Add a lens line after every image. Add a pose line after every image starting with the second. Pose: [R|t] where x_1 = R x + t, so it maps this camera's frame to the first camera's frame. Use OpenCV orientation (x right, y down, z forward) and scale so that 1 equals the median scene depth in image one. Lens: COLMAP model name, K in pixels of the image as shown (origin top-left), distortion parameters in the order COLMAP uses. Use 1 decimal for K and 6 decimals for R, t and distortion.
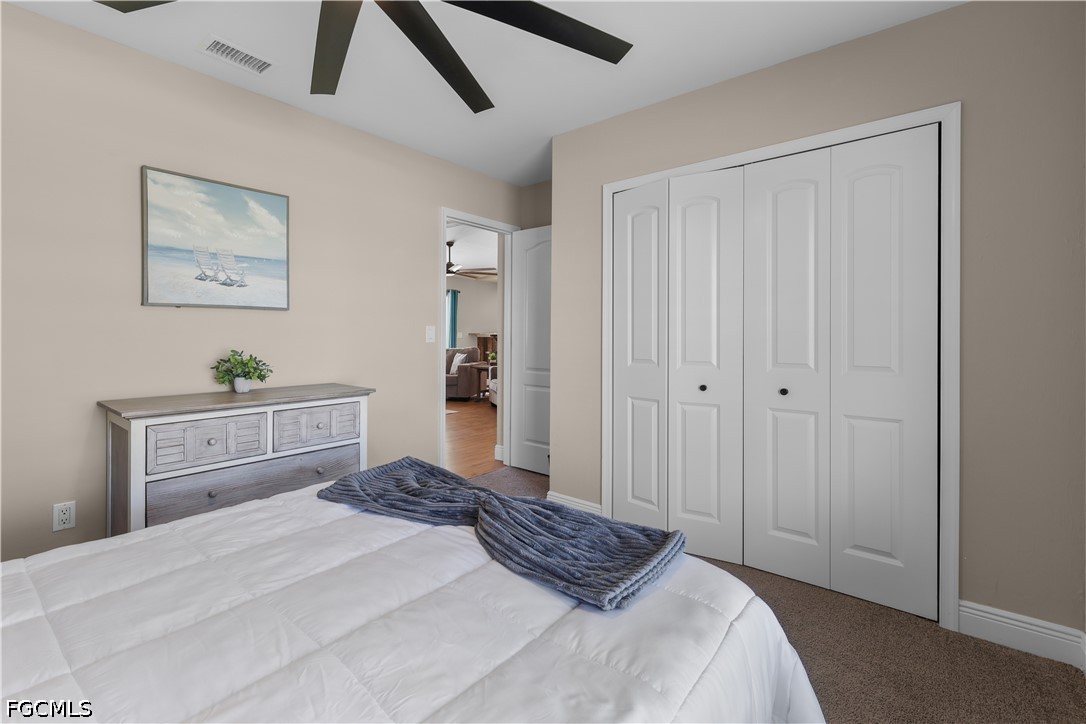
lens RADIAL K [[475.6, 0, 537.8], [0, 475.6, 336.3], [0, 0, 1]] dist [-0.000944, 0.000273]
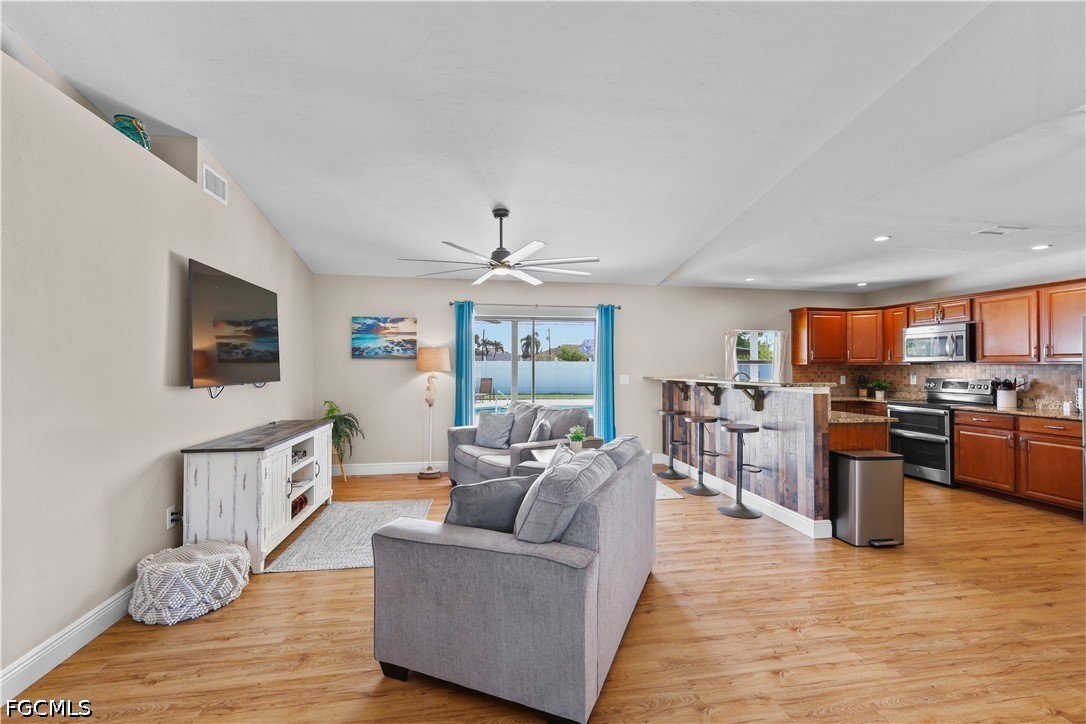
lens RADIAL K [[475.6, 0, 544.2], [0, 475.6, 356.9], [0, 0, 1]] dist [-0.000944, 0.000273]
pose [[0.759226, -0.015636, -0.650639, 0.190729], [-0.000315, 0.999702, -0.024392, -0.021421], [0.650827, 0.018724, 0.758996, 0.622491]]
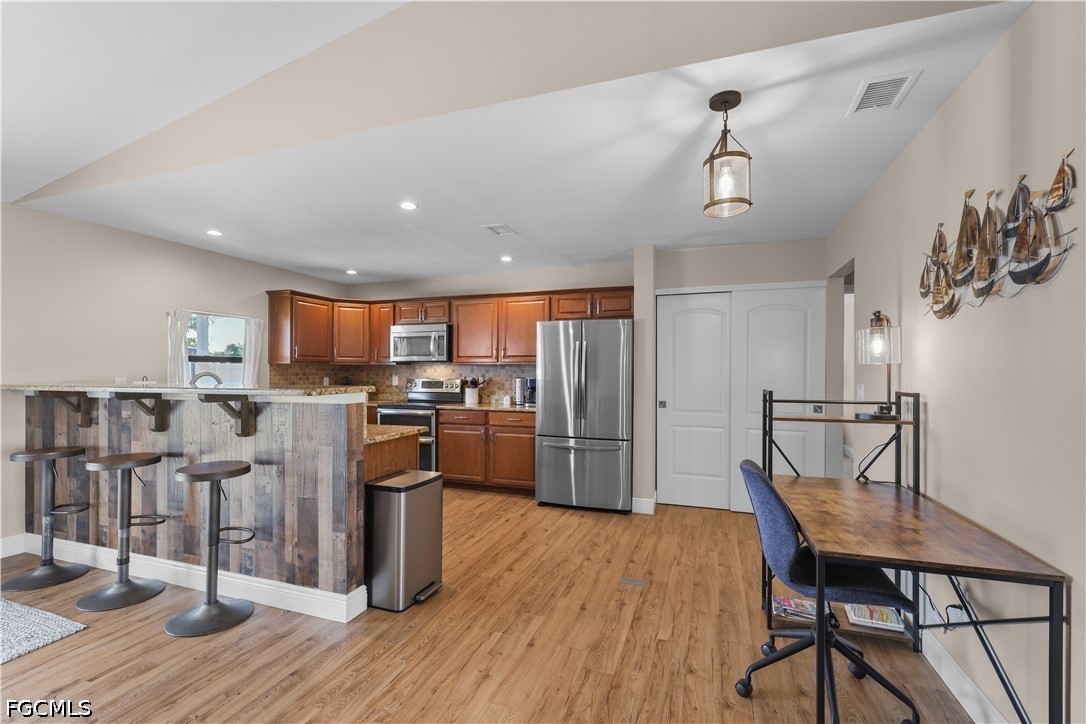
lens RADIAL K [[475.6, 0, 539.5], [0, 475.6, 375.1], [0, 0, 1]] dist [-0.000944, 0.000273]
pose [[0.940632, -0.004982, 0.339392, 0.104296], [0.002183, 0.999960, 0.008630, -0.017728], [-0.339422, -0.007377, 0.940605, 0.810701]]
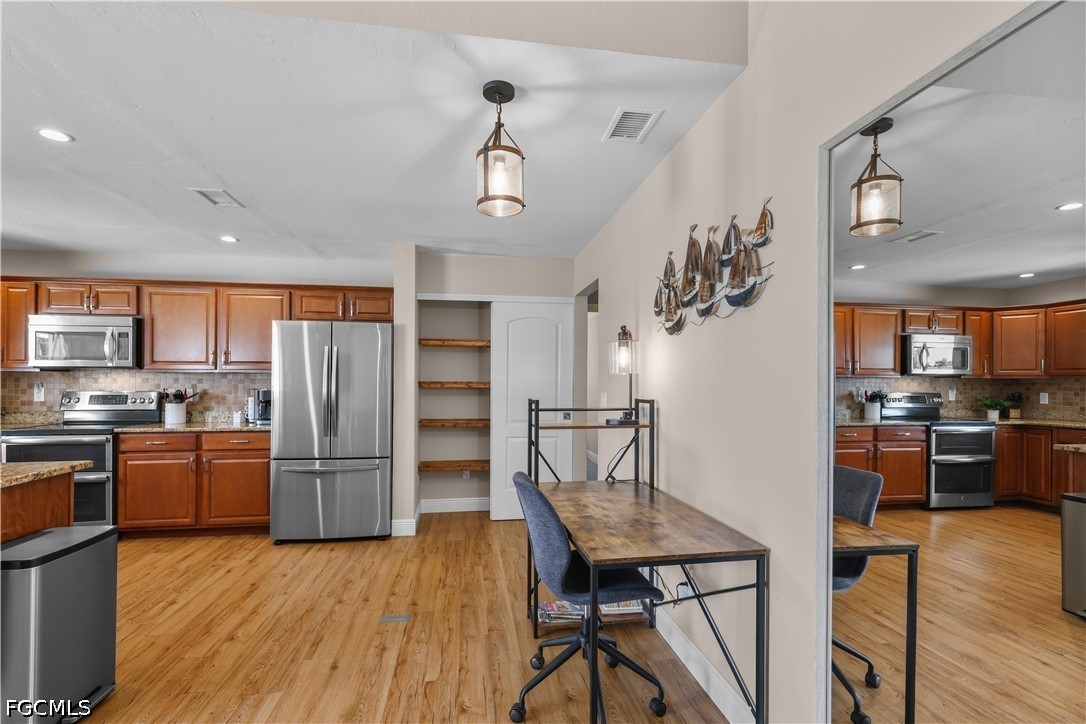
lens RADIAL K [[475.6, 0, 534.3], [0, 475.6, 382.8], [0, 0, 1]] dist [-0.000944, 0.000273]
pose [[0.667045, -0.002057, 0.745014, 0.118372], [0.000890, 0.999998, 0.001965, -0.016330], [-0.745017, -0.000647, 0.667046, 0.844206]]
